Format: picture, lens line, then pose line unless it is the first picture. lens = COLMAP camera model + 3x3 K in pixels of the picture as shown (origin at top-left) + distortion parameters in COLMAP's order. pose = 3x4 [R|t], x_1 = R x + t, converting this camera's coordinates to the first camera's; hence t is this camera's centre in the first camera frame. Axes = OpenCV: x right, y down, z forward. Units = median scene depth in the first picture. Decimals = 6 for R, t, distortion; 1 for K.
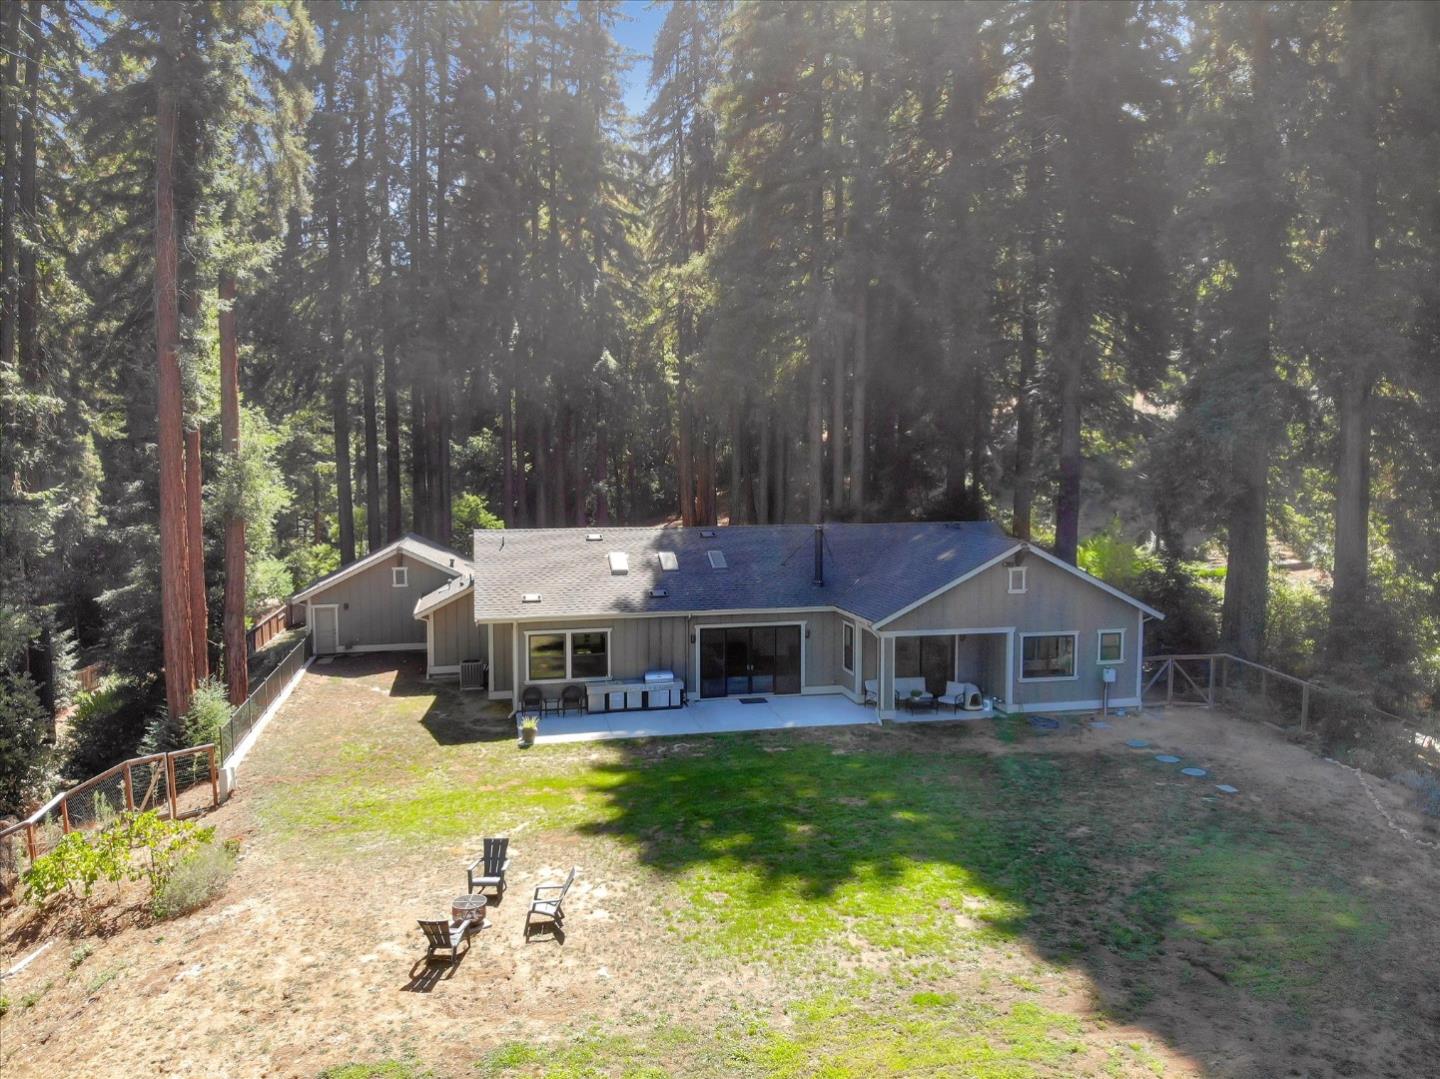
lens RADIAL K [[1070.1, 0, 712.7], [0, 1070.1, 544.8], [0, 0, 1]] dist [0.087768, -0.244150]
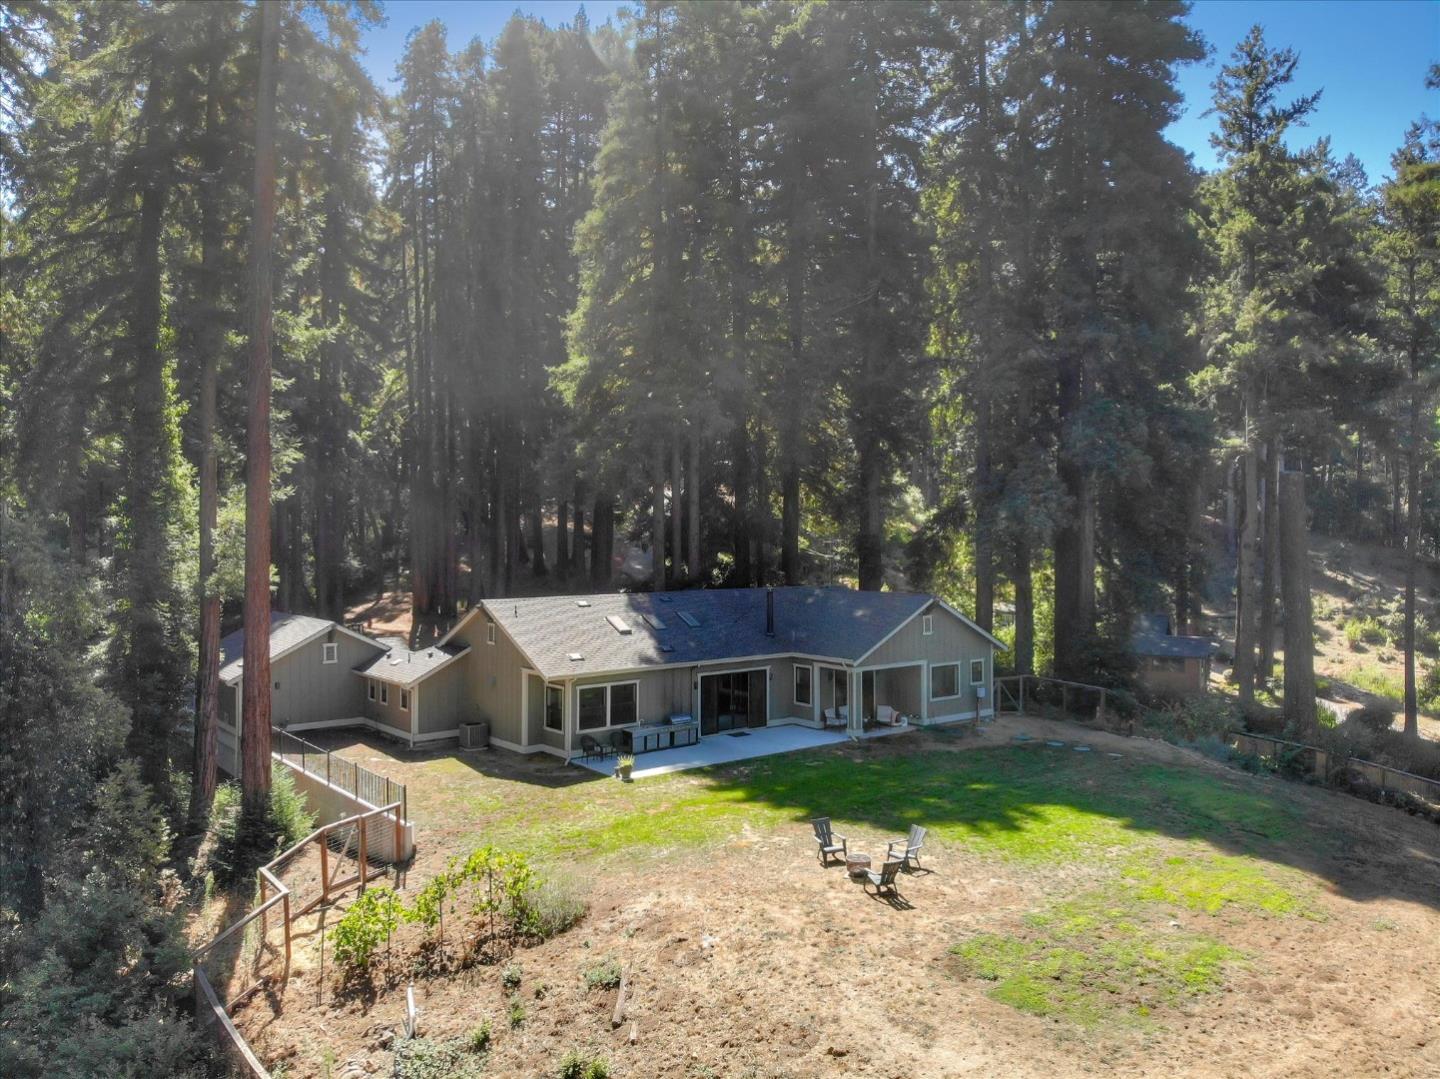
lens RADIAL K [[1070.1, 0, 712.7], [0, 1070.1, 544.8], [0, 0, 1]] dist [0.087768, -0.244150]
pose [[0.895030, -0.003535, 0.445992, -0.547974], [0.037260, 0.997066, -0.066871, 0.012810], [-0.444447, 0.076470, 0.892535, -0.084610]]
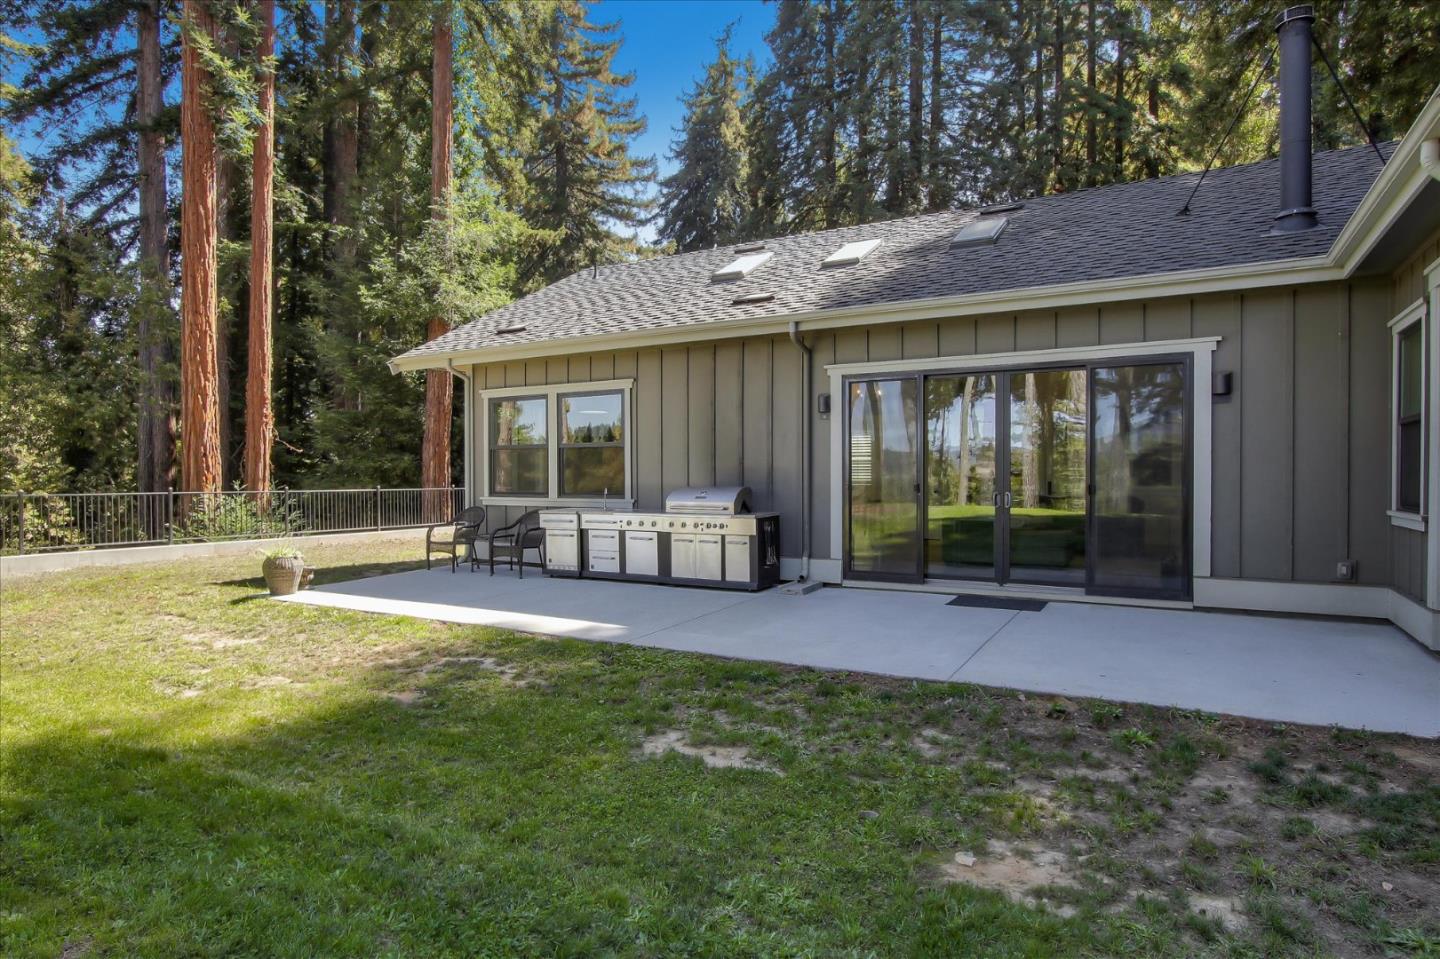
lens RADIAL K [[826.5, 0, 720.0], [0, 826.5, 479.5], [0, 0, 1]] dist [0.000738, 0.000430]
pose [[0.740153, -0.002077, -0.672435, 0.143636], [-0.062208, 0.995495, -0.071547, 0.137945], [0.669555, 0.094786, 0.736690, 0.802013]]
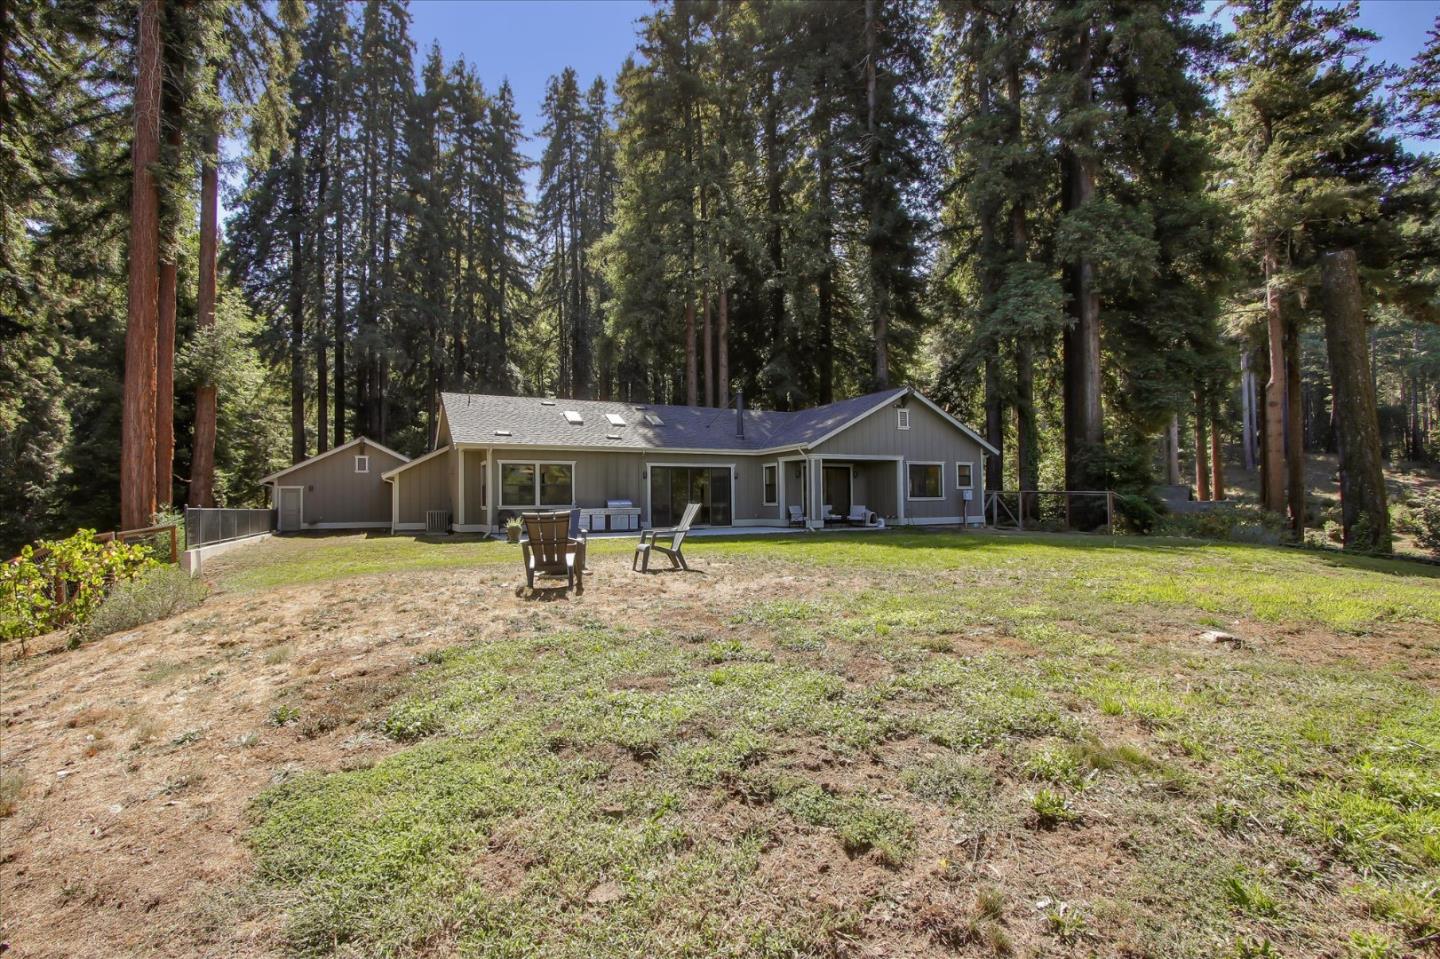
lens RADIAL K [[676.4, 0, 698.4], [0, 676.4, 487.2], [0, 0, 1]] dist [-0.020218, 0.001563]
pose [[0.974211, -0.007267, 0.225524, -0.131044], [0.033864, 0.992870, -0.114291, 0.192841], [-0.223085, 0.118980, 0.967511, 0.287402]]
